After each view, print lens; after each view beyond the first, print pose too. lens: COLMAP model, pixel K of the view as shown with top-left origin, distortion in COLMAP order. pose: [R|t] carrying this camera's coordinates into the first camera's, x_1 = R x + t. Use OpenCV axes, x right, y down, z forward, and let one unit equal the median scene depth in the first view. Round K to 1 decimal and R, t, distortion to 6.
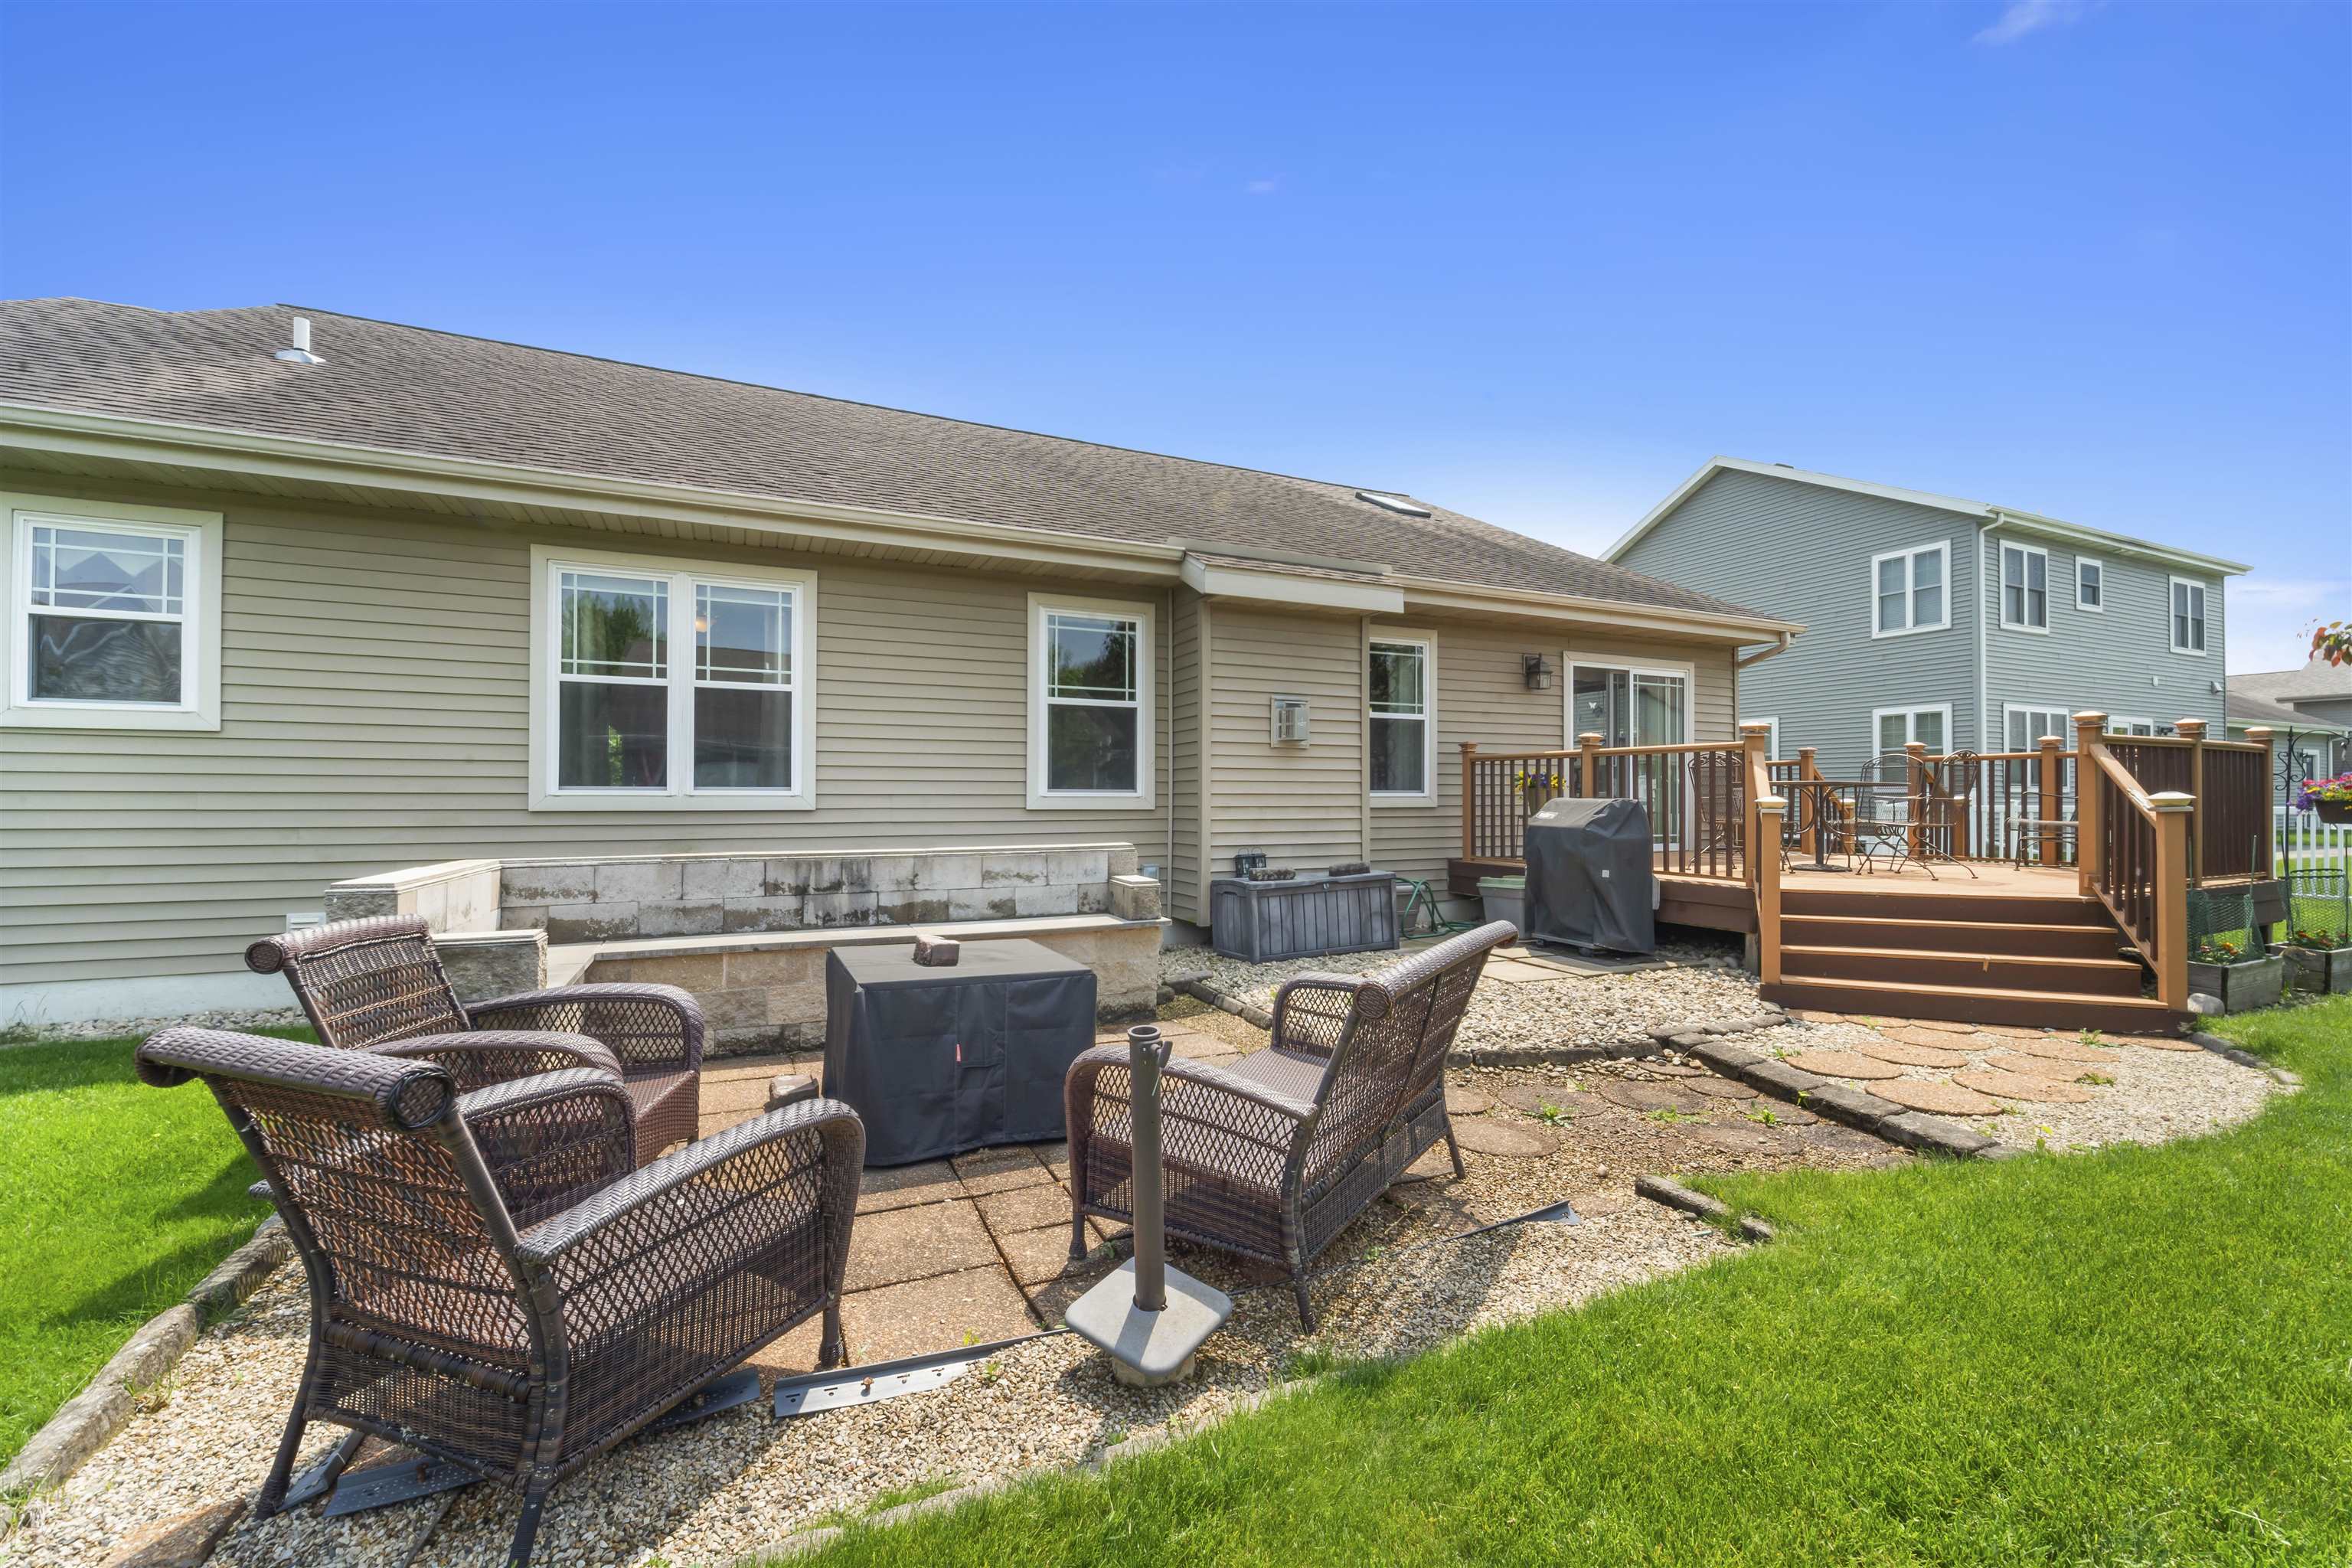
lens RADIAL K [[978.1, 0, 1178.4], [0, 978.1, 791.4], [0, 0, 1]] dist [-0.001829, -0.000350]
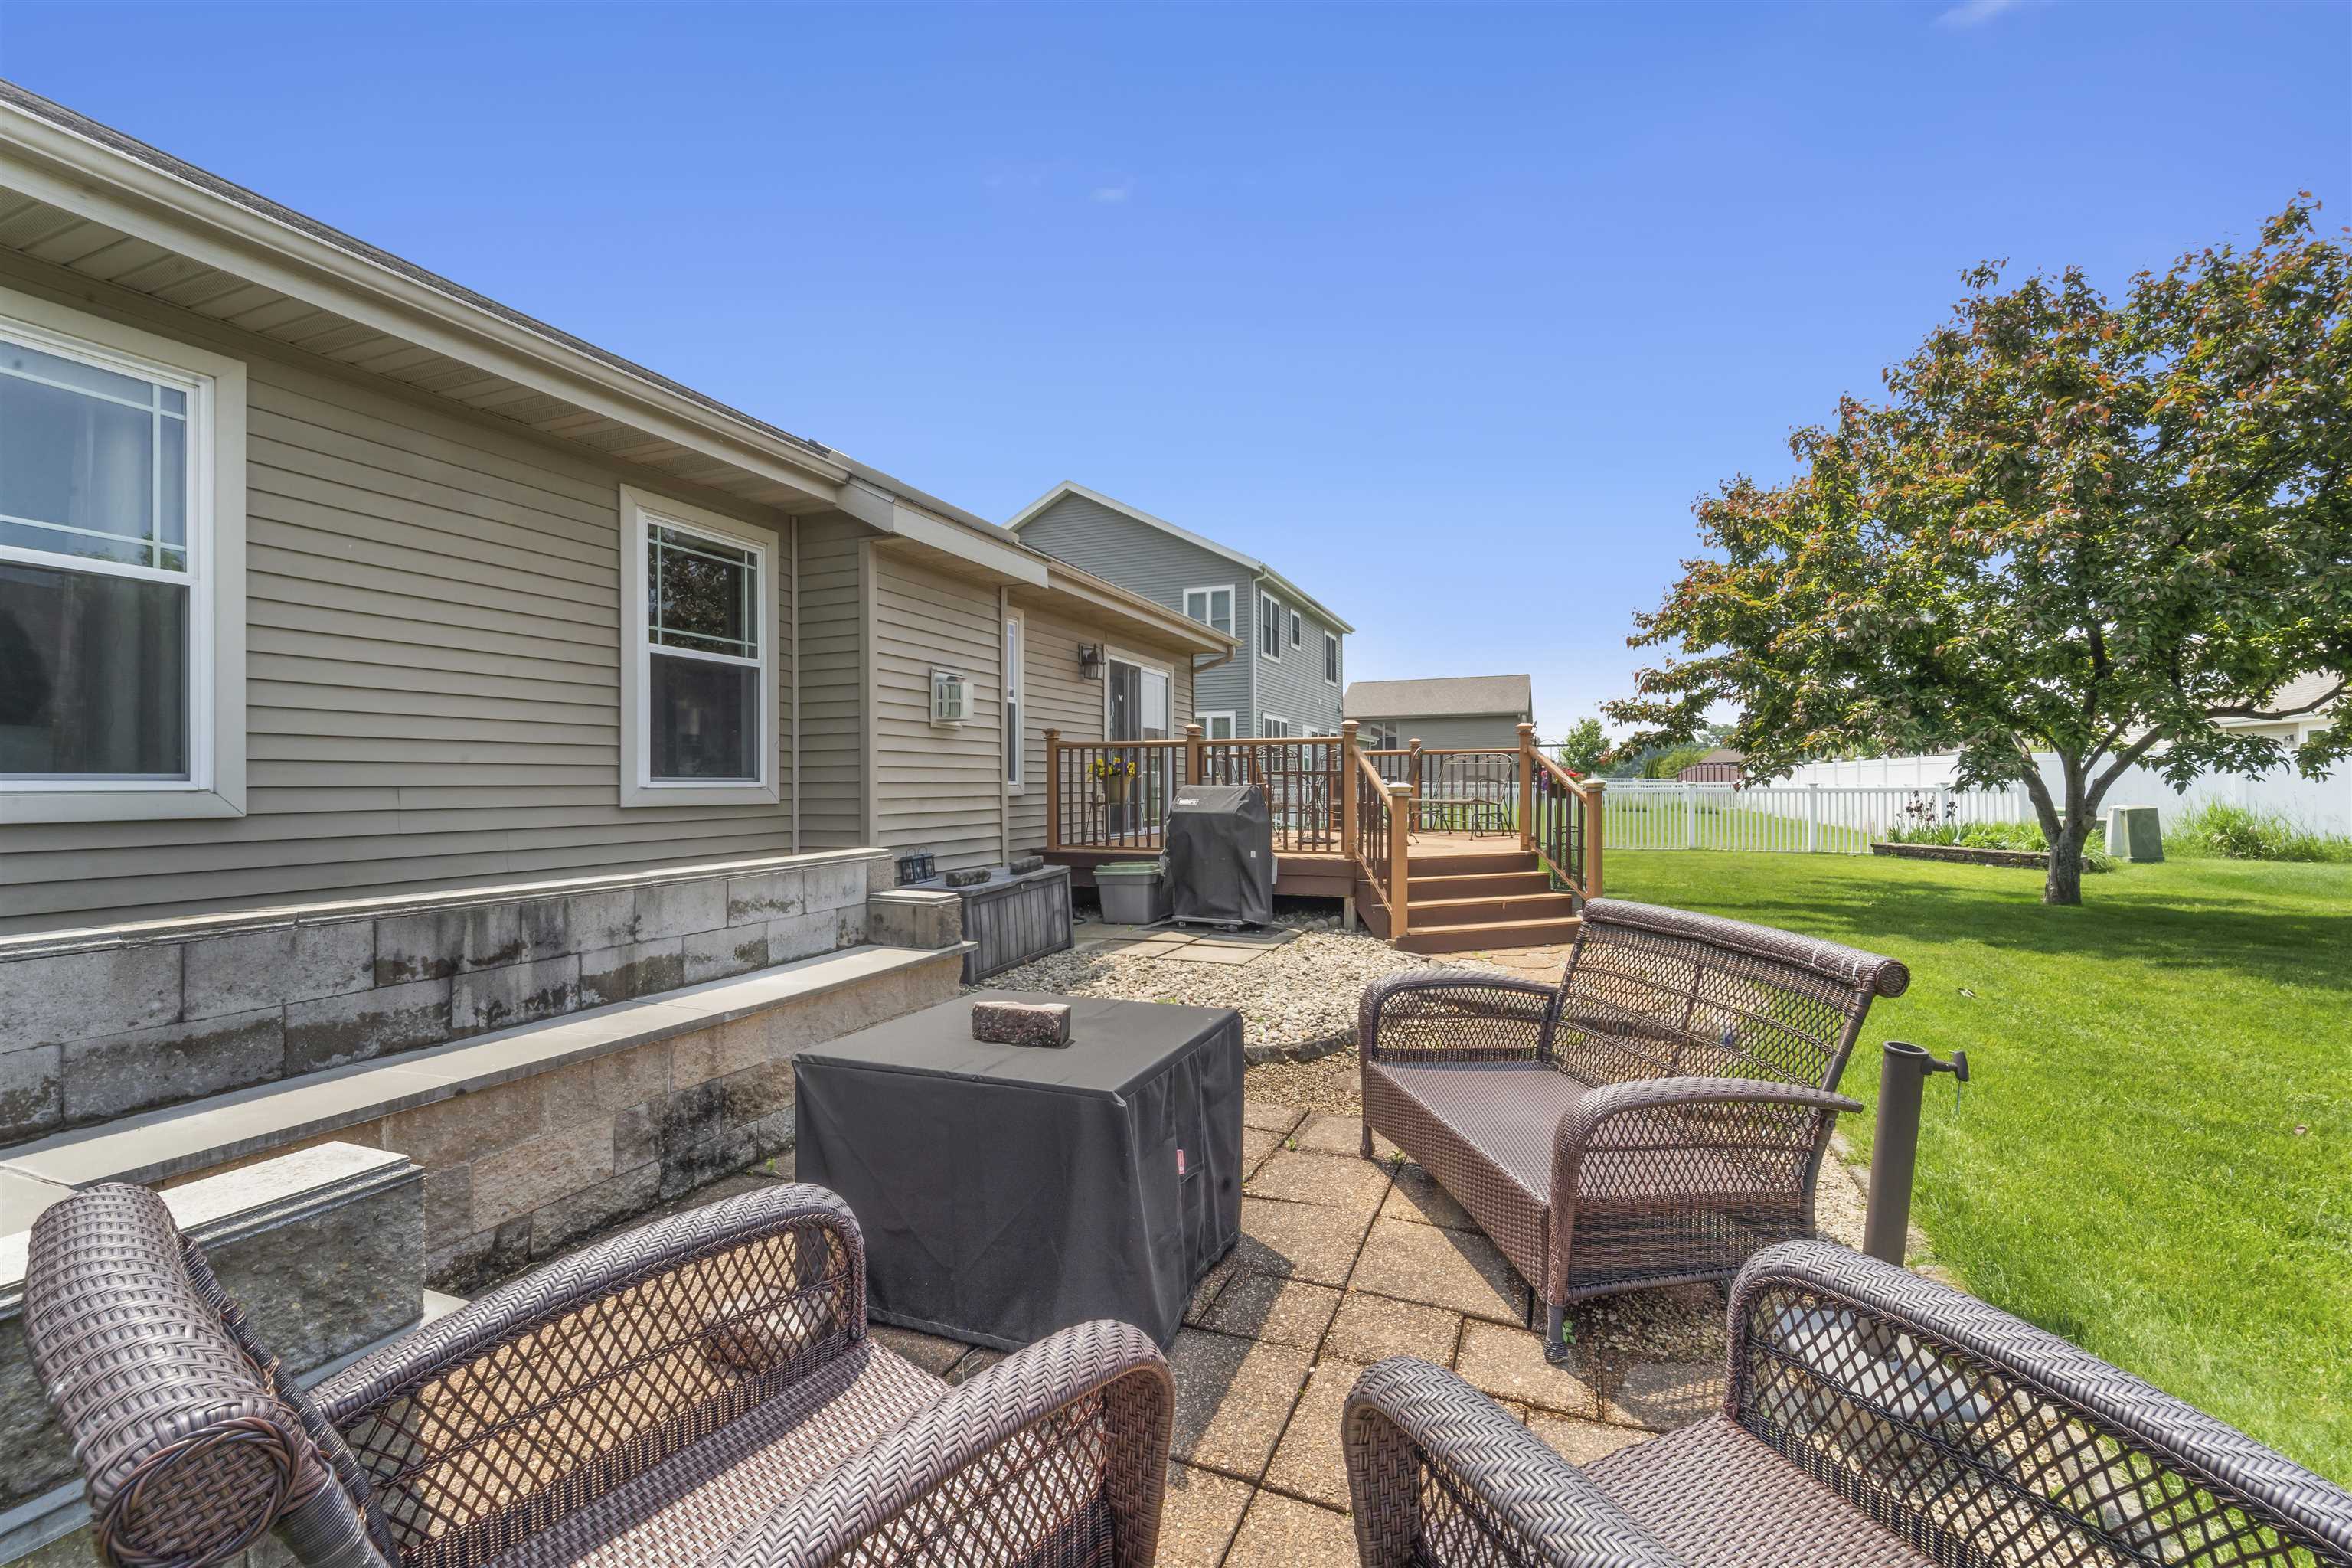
lens RADIAL K [[972.7, 0, 1190.7], [0, 972.7, 786.4], [0, 0, 1]] dist [-0.002333, -0.000774]
pose [[0.718890, -0.007904, 0.695079, -0.404647], [0.003190, 0.999962, 0.008072, -0.000445], [-0.695117, -0.003586, 0.718888, 0.296776]]
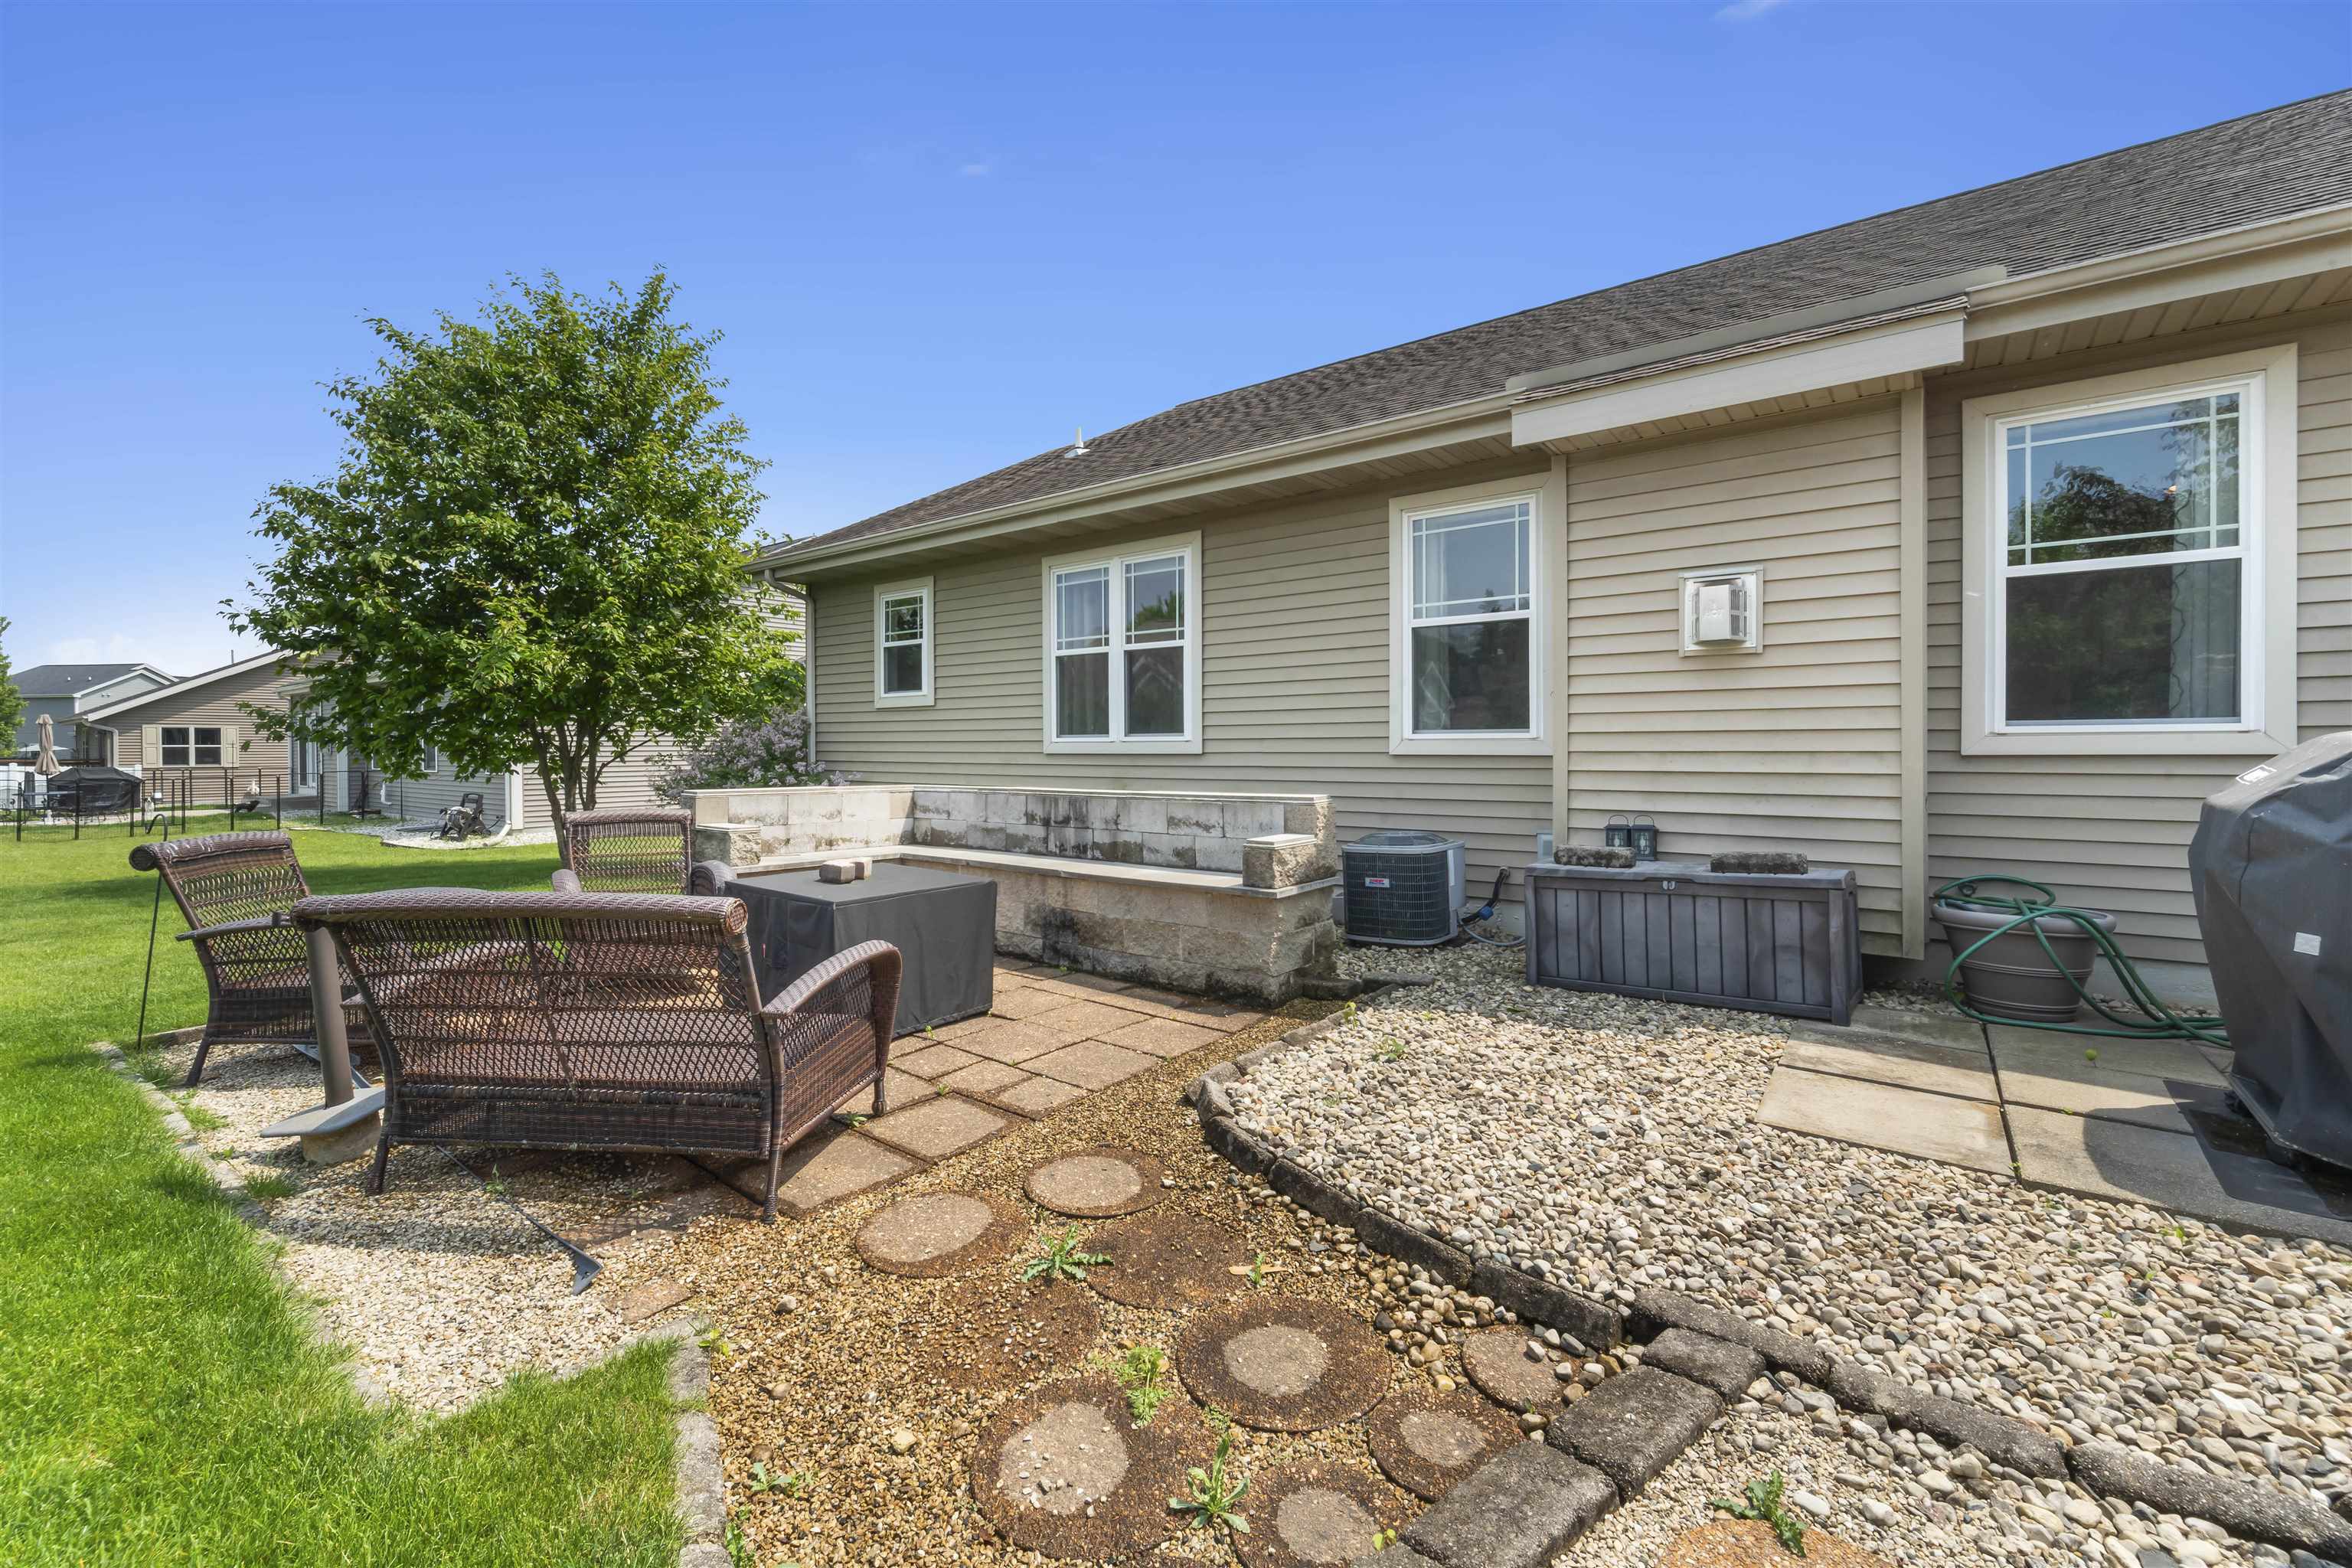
lens RADIAL K [[966.1, 0, 1181.0], [0, 966.1, 767.9], [0, 0, 1]] dist [0.001848, -0.000780]
pose [[0.472052, 0.015242, -0.881439, 0.612911], [0.005735, 0.999776, 0.020360, 0.012910], [0.881552, -0.014666, 0.471859, 0.526732]]
